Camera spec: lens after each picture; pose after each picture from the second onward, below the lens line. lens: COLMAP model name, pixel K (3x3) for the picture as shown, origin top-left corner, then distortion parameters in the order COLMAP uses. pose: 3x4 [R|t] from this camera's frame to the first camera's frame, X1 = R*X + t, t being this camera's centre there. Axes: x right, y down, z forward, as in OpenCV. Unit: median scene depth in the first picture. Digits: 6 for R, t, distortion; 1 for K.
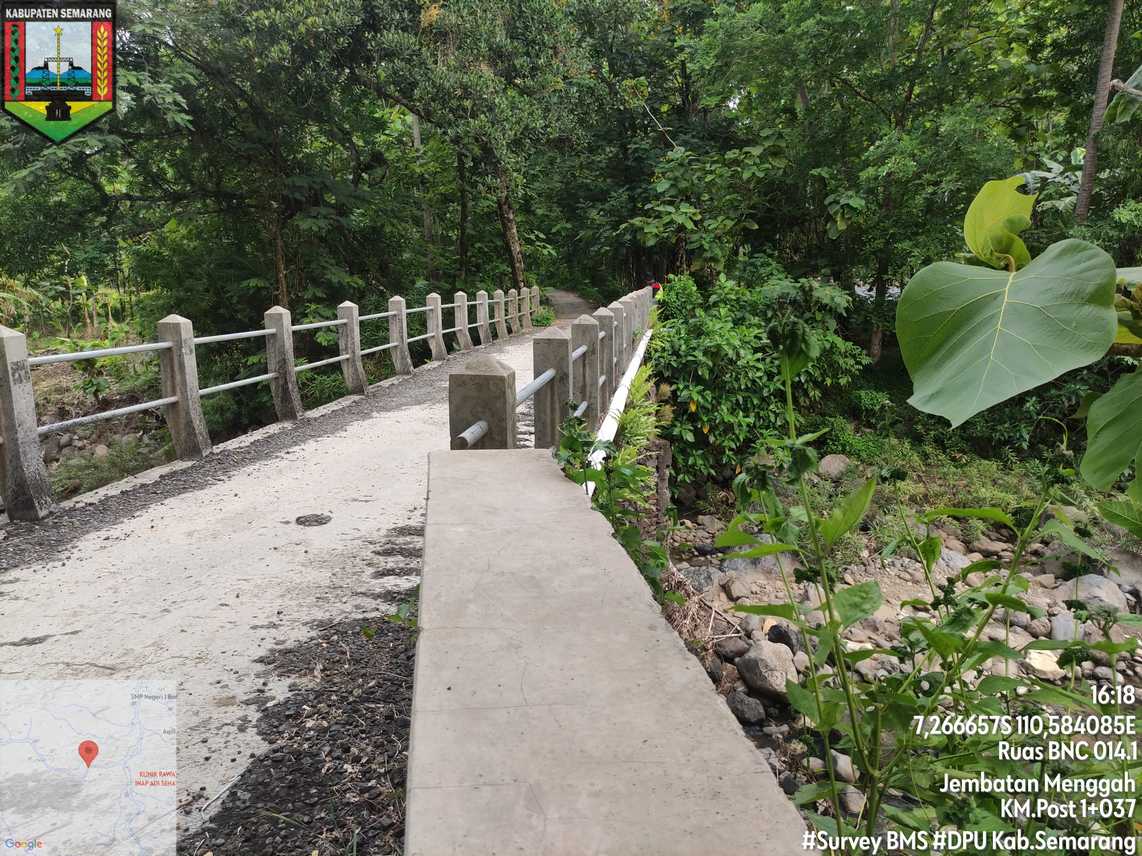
lens RADIAL K [[842.5, 0, 570.3], [0, 842.5, 422.8], [0, 0, 1]] dist [0.060189, -0.063244]
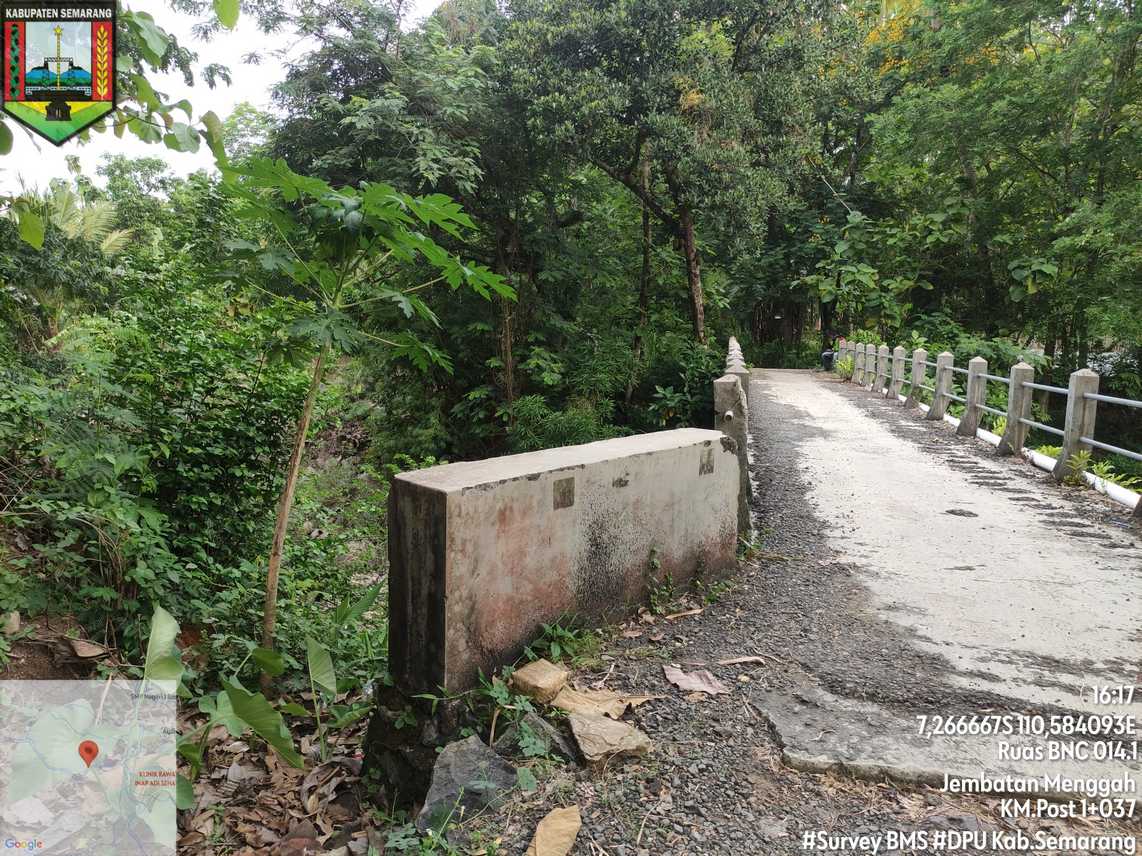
lens RADIAL K [[842.5, 0, 567.9], [0, 842.5, 424.2], [0, 0, 1]] dist [0.060189, -0.063244]
pose [[0.997074, 0.040142, -0.065056, -0.632136], [-0.043492, 0.997755, -0.050920, 0.050830], [0.062866, 0.053600, 0.996582, -0.310458]]
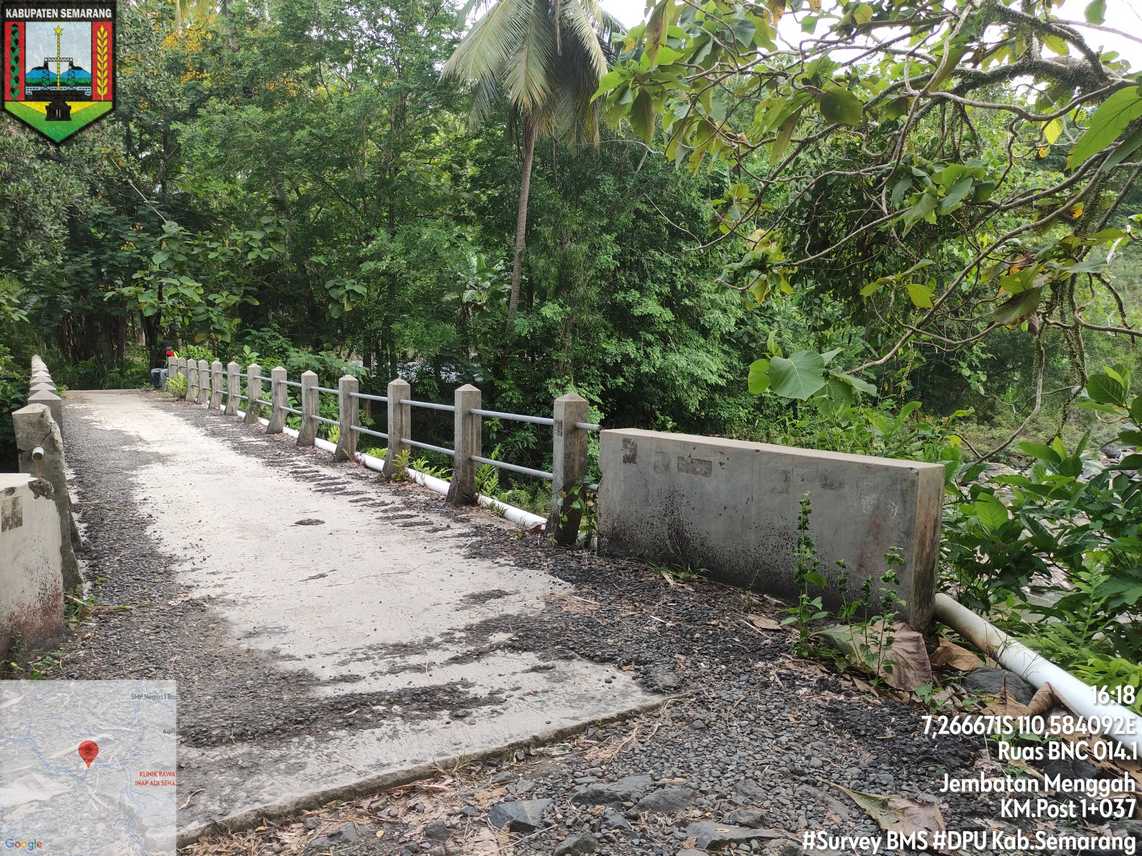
lens RADIAL K [[842.5, 0, 570.7], [0, 842.5, 424.6], [0, 0, 1]] dist [0.060189, -0.063244]
pose [[0.777372, -0.042658, 0.627593, -0.627546], [0.093209, 0.994496, -0.047857, 0.044442], [-0.622097, 0.095700, 0.777070, -0.290512]]
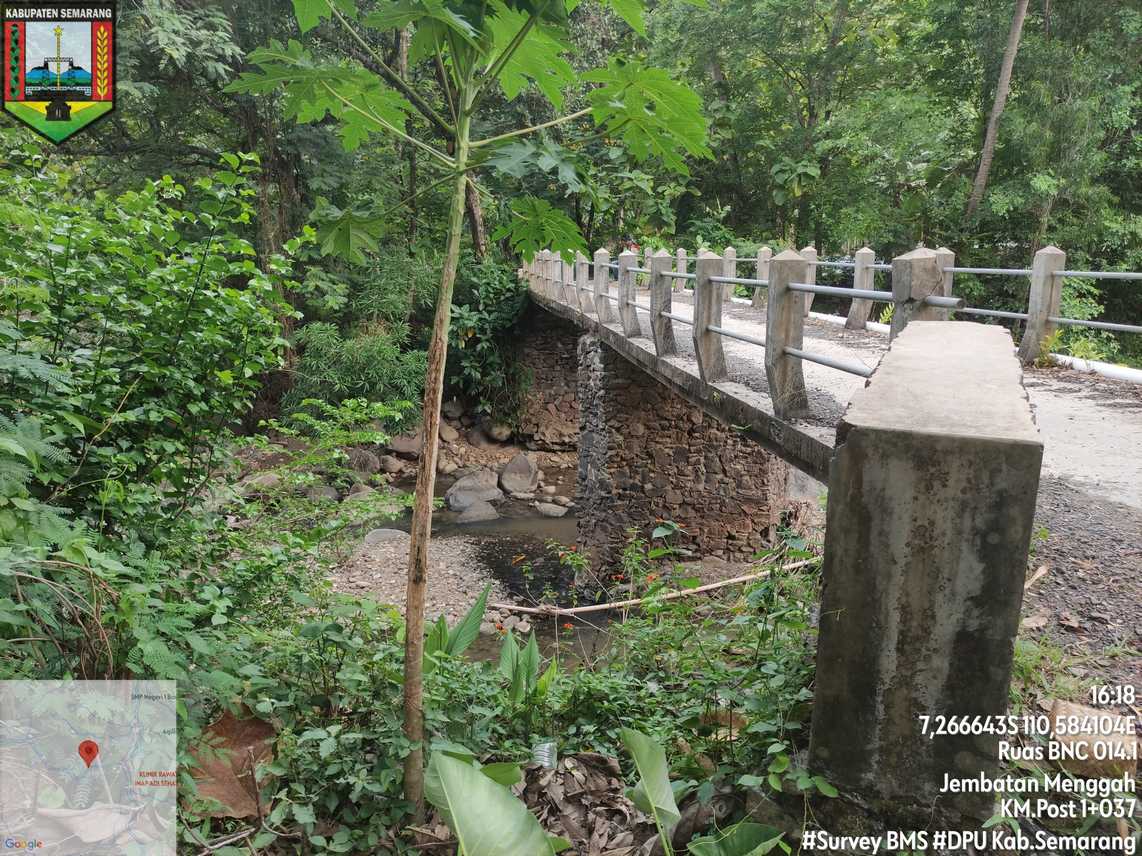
lens RADIAL K [[842.5, 0, 565.6], [0, 842.5, 422.6], [0, 0, 1]] dist [0.060189, -0.063244]
pose [[0.967864, -0.053899, 0.245631, -0.916721], [0.046007, 0.998227, 0.037759, 0.045879], [-0.247230, -0.025244, 0.968628, -0.039168]]
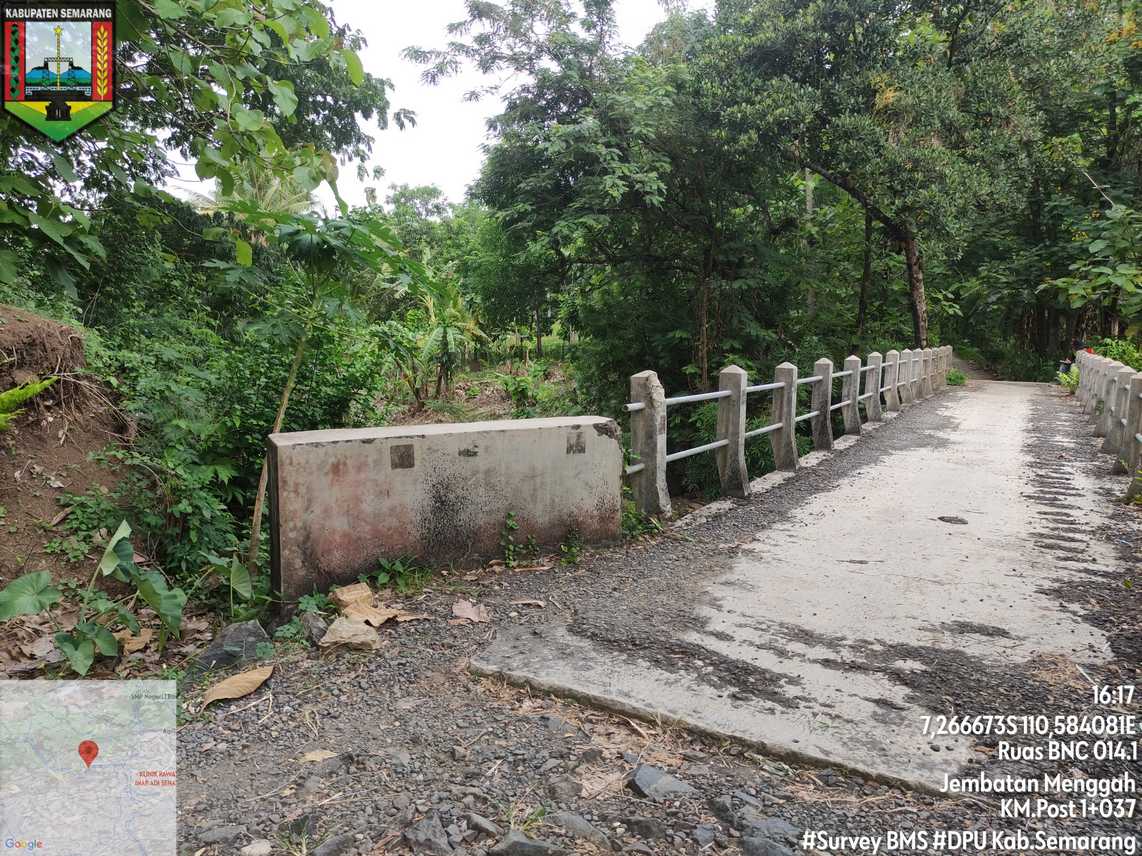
lens RADIAL K [[842.5, 0, 569.0], [0, 842.5, 424.2], [0, 0, 1]] dist [0.060189, -0.063244]
pose [[0.926088, 0.075396, -0.369699, -0.280913], [-0.096947, 0.994484, -0.040037, 0.056312], [0.364641, 0.072919, 0.928289, -0.355316]]
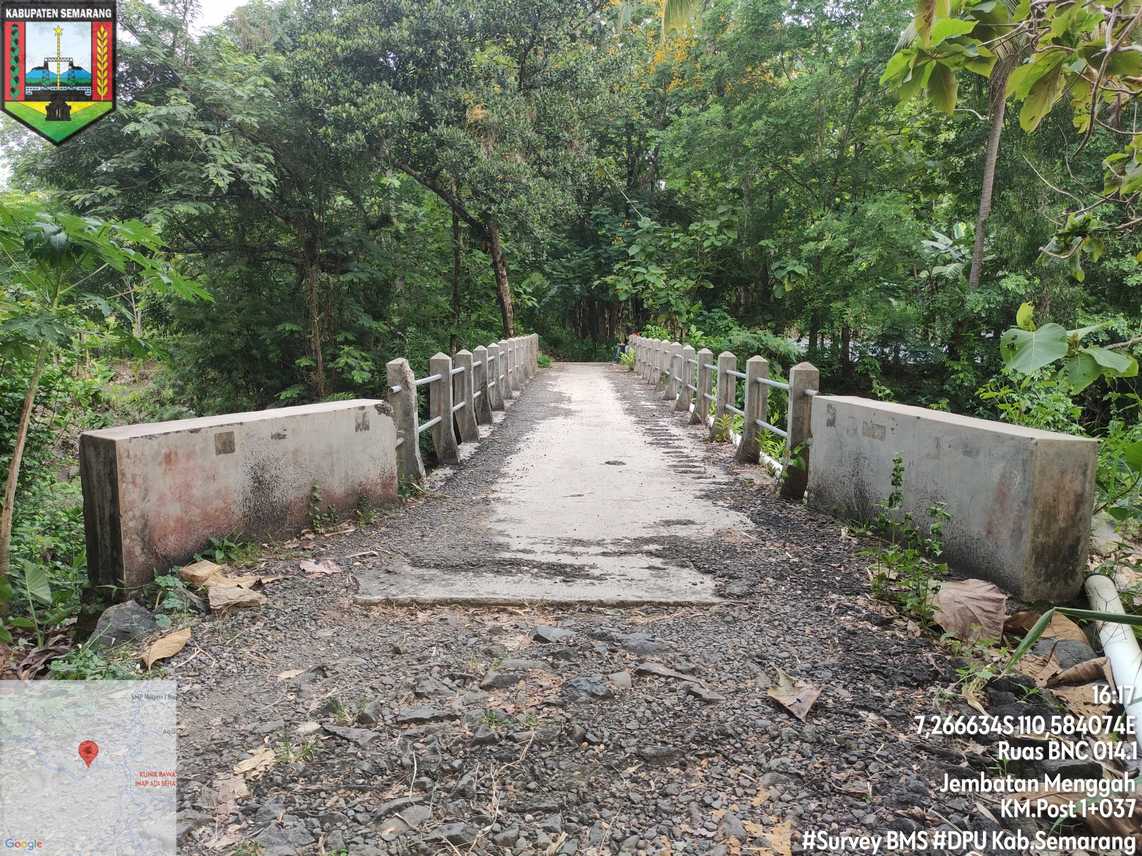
lens RADIAL K [[842.5, 0, 570.0], [0, 842.5, 426.4], [0, 0, 1]] dist [0.060189, -0.063244]
pose [[0.993670, 0.001659, 0.112322, -0.442531], [0.004113, 0.998683, -0.051135, 0.094329], [-0.112259, 0.051273, 0.992355, -0.557171]]
